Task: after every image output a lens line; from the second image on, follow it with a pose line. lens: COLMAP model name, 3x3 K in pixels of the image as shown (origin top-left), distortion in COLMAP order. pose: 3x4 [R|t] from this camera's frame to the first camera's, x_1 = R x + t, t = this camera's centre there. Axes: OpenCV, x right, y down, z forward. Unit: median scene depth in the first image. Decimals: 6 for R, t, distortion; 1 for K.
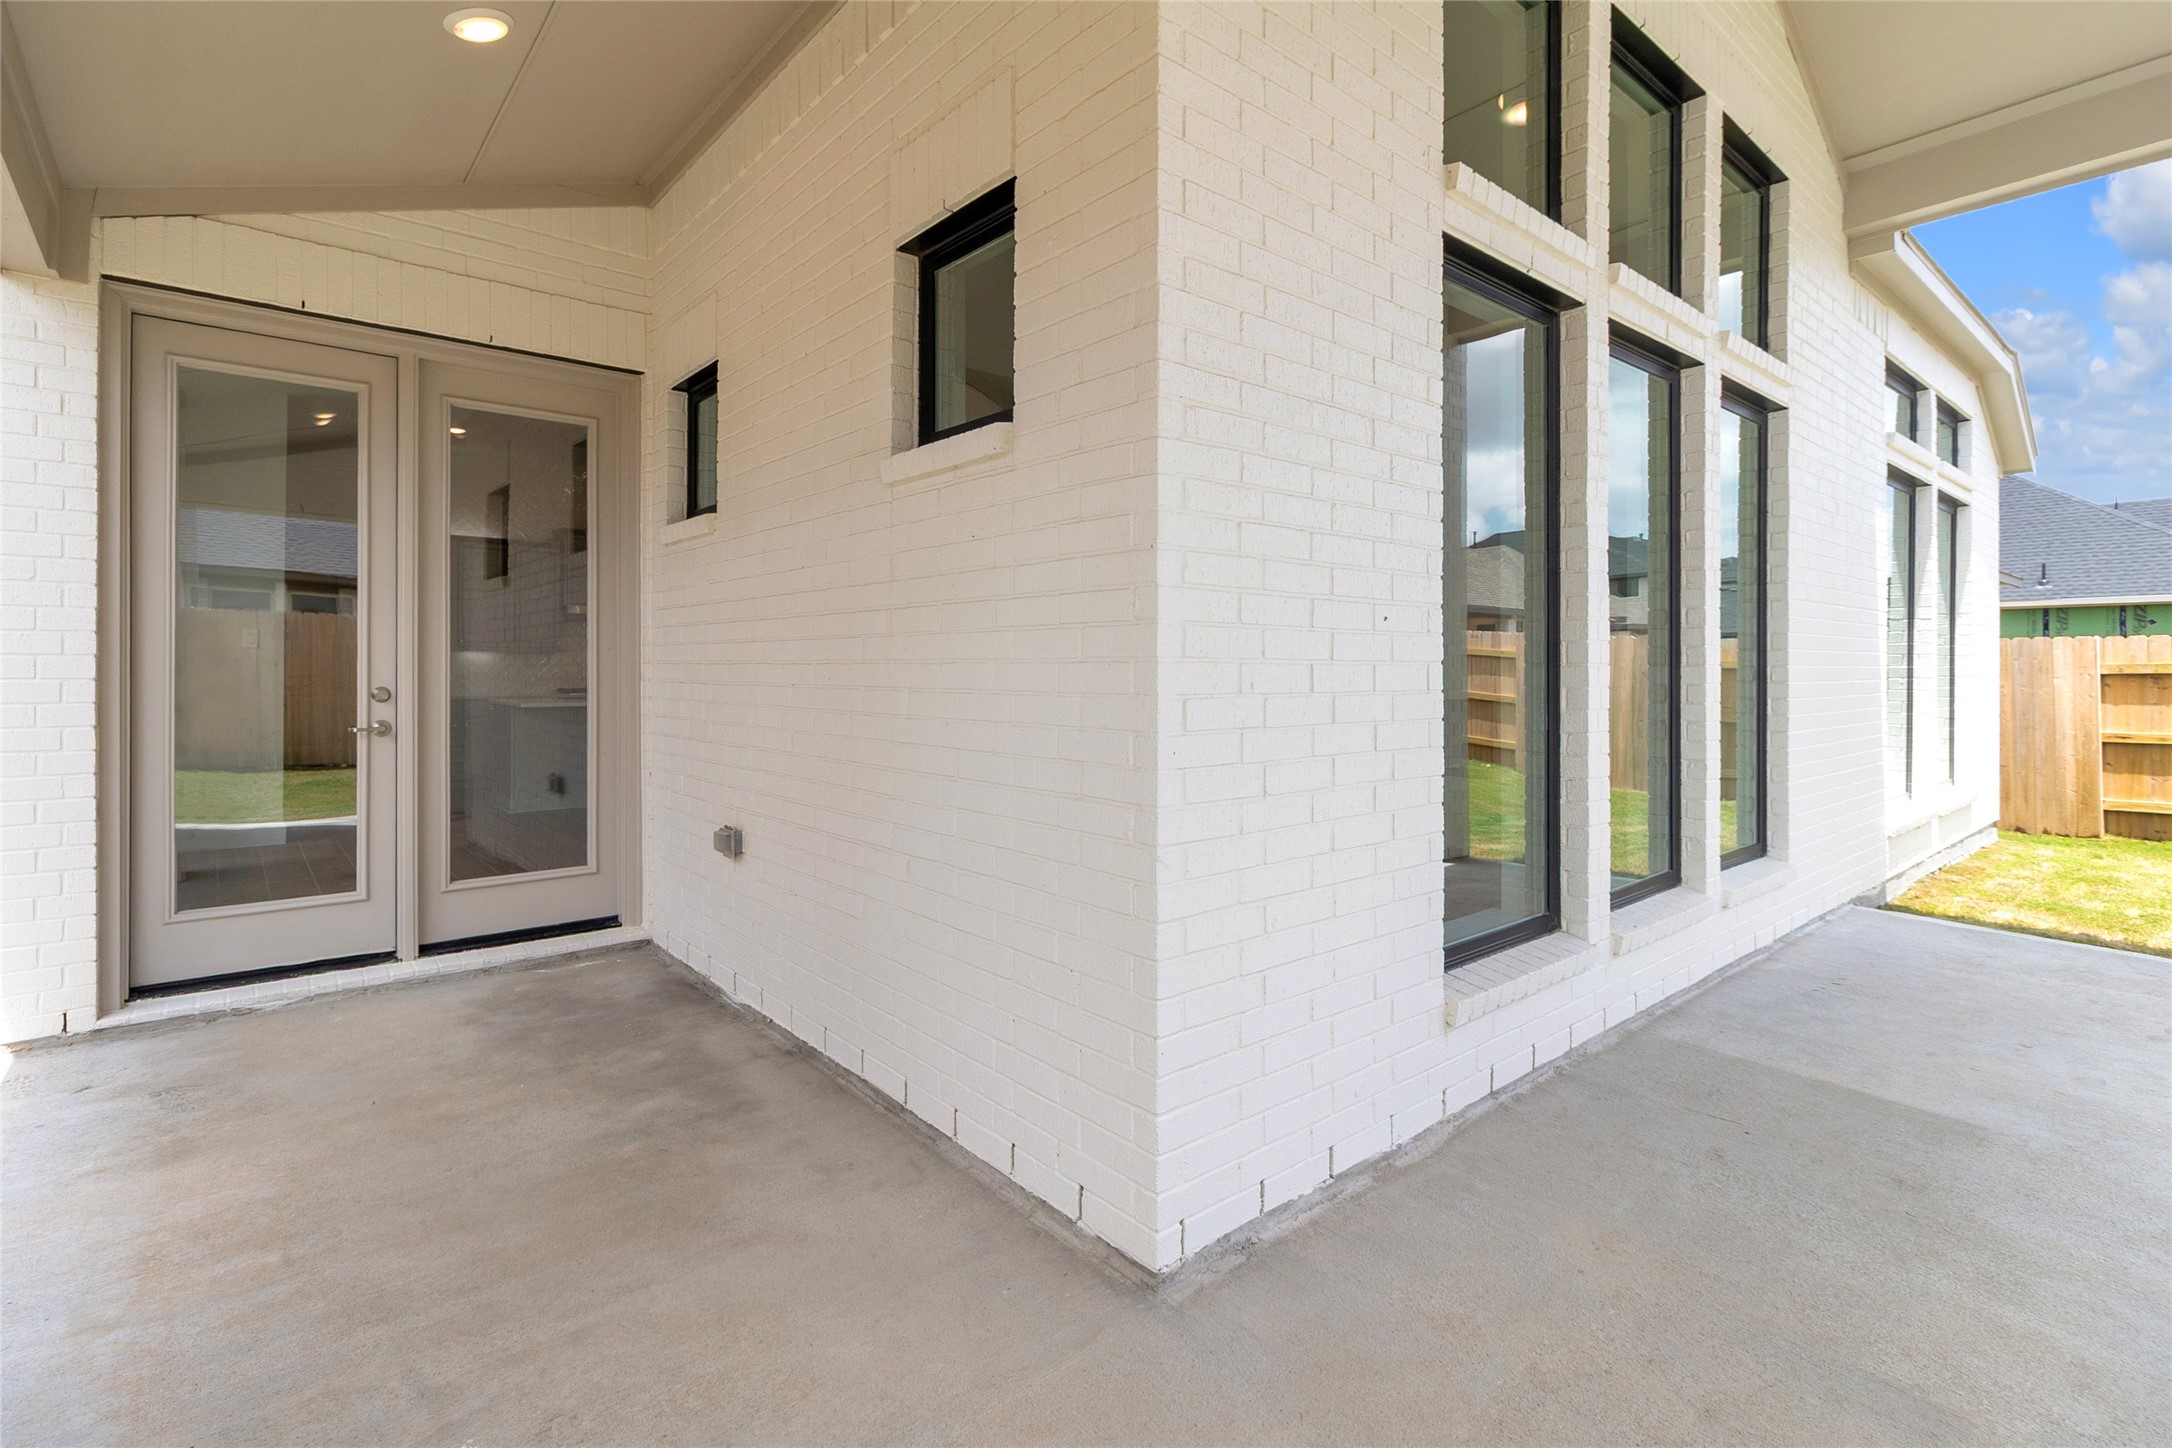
lens RADIAL K [[1019.3, 0, 1075.9], [0, 1019.3, 668.3], [0, 0, 1]] dist [0.001010, 0.000096]
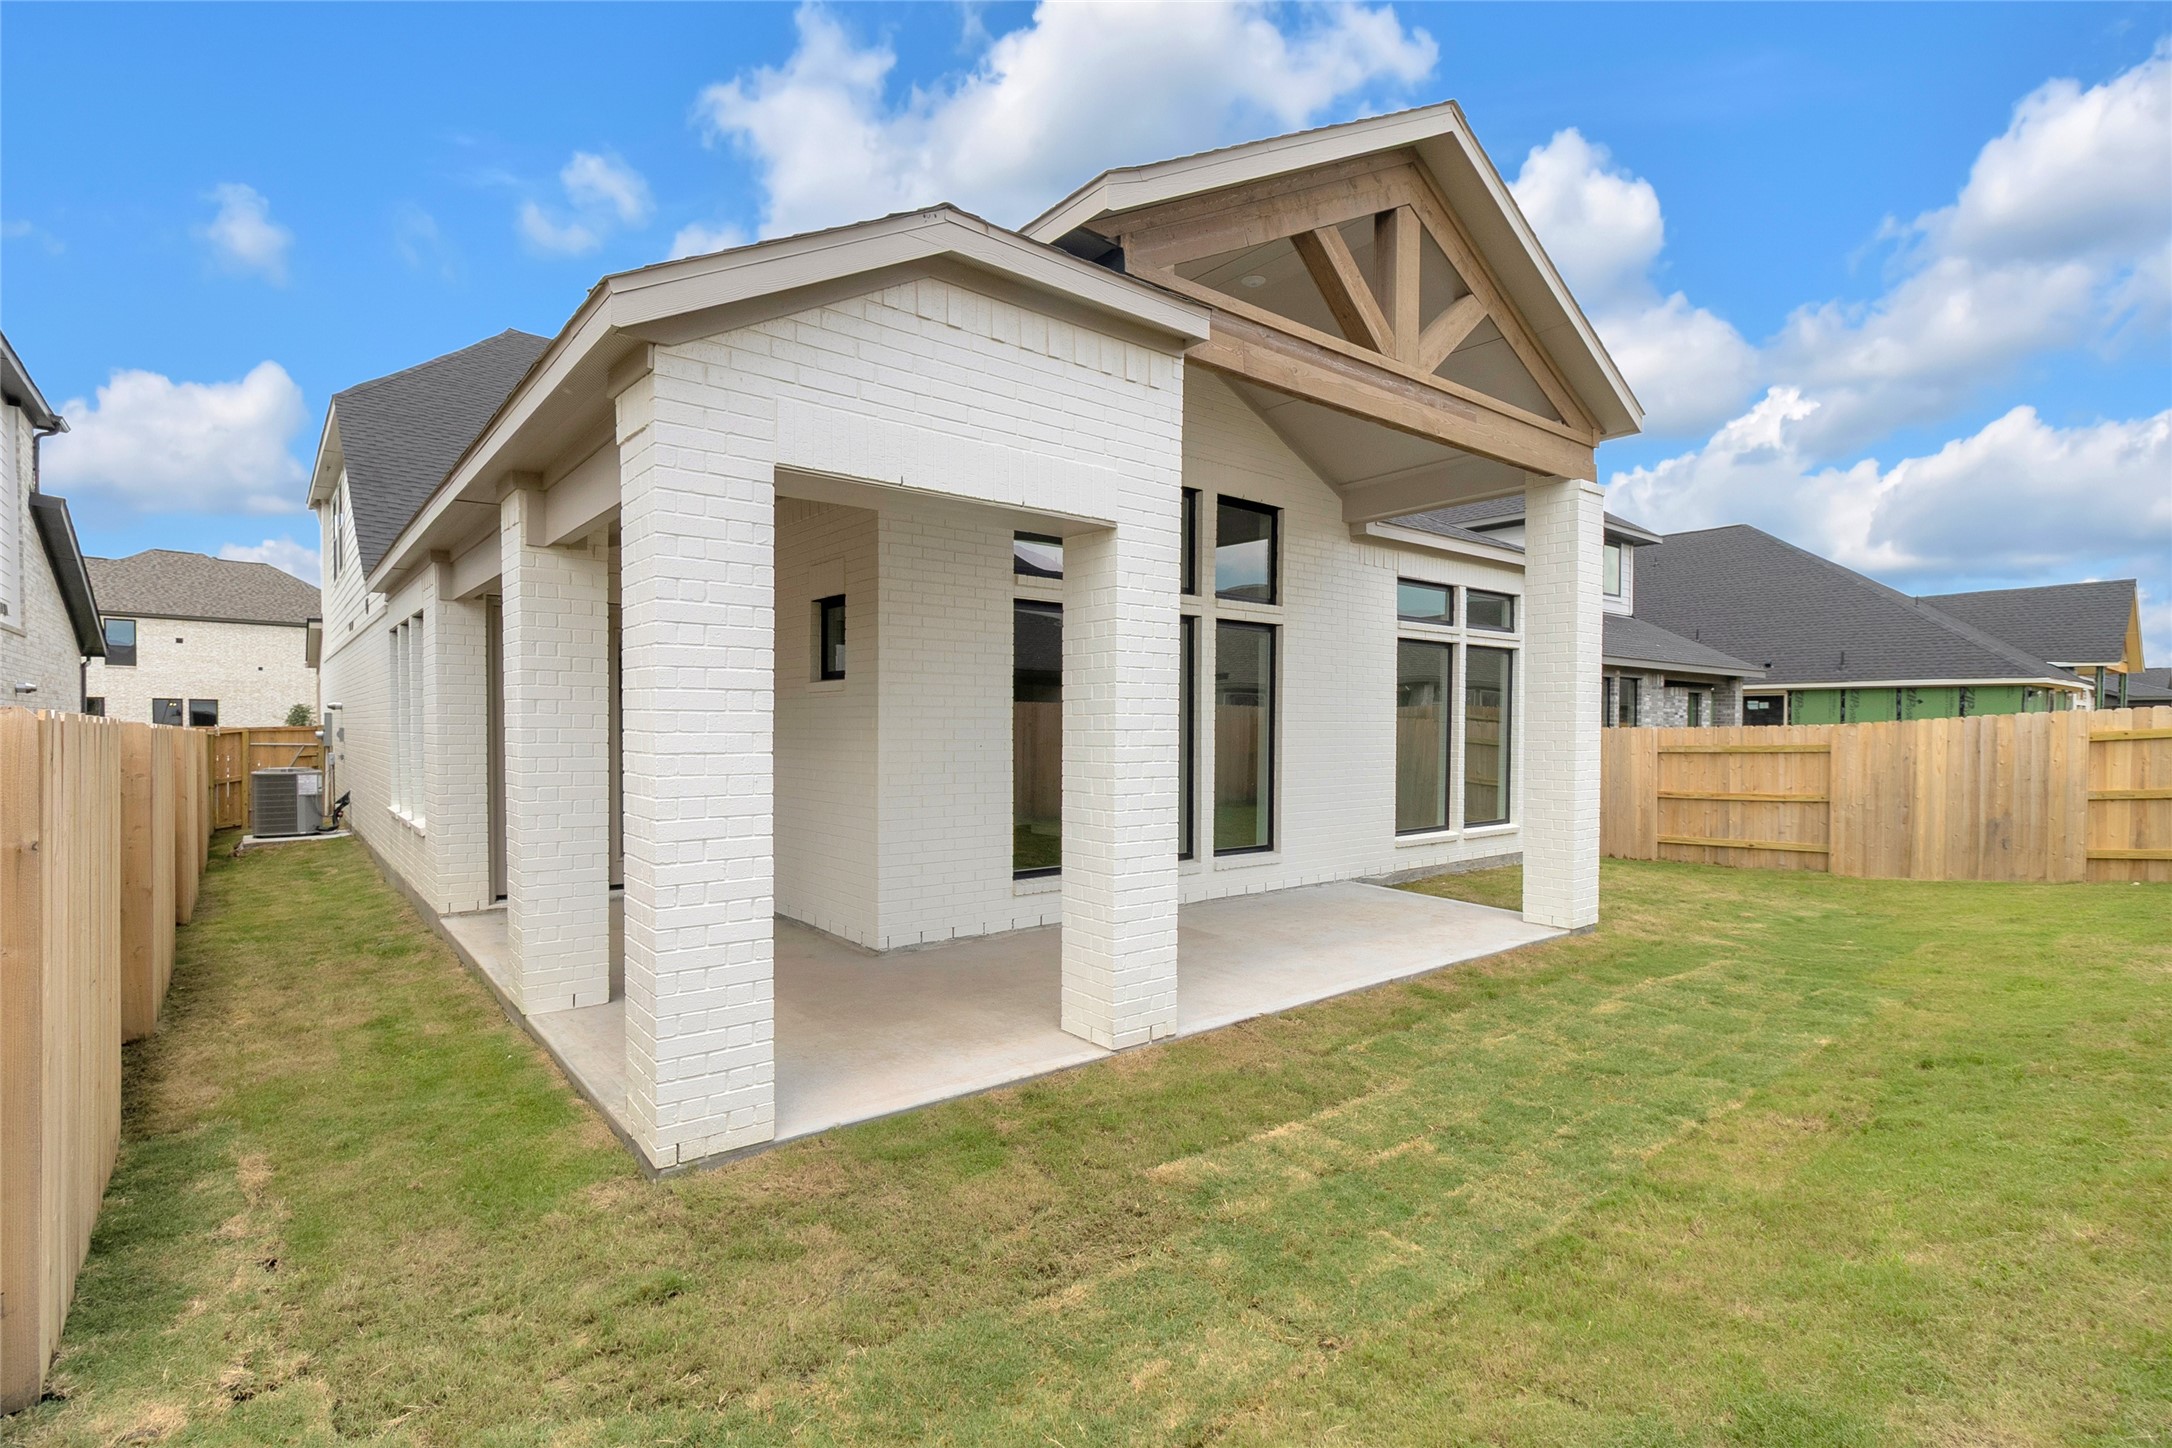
lens RADIAL K [[1023.0, 0, 1092.5], [0, 1023.0, 731.8], [0, 0, 1]] dist [0.001086, -0.000053]
pose [[0.999951, -0.000705, -0.009899, 0.633202], [0.000726, 0.999997, 0.002129, -0.092188], [0.009897, -0.002136, 0.999949, -1.799998]]
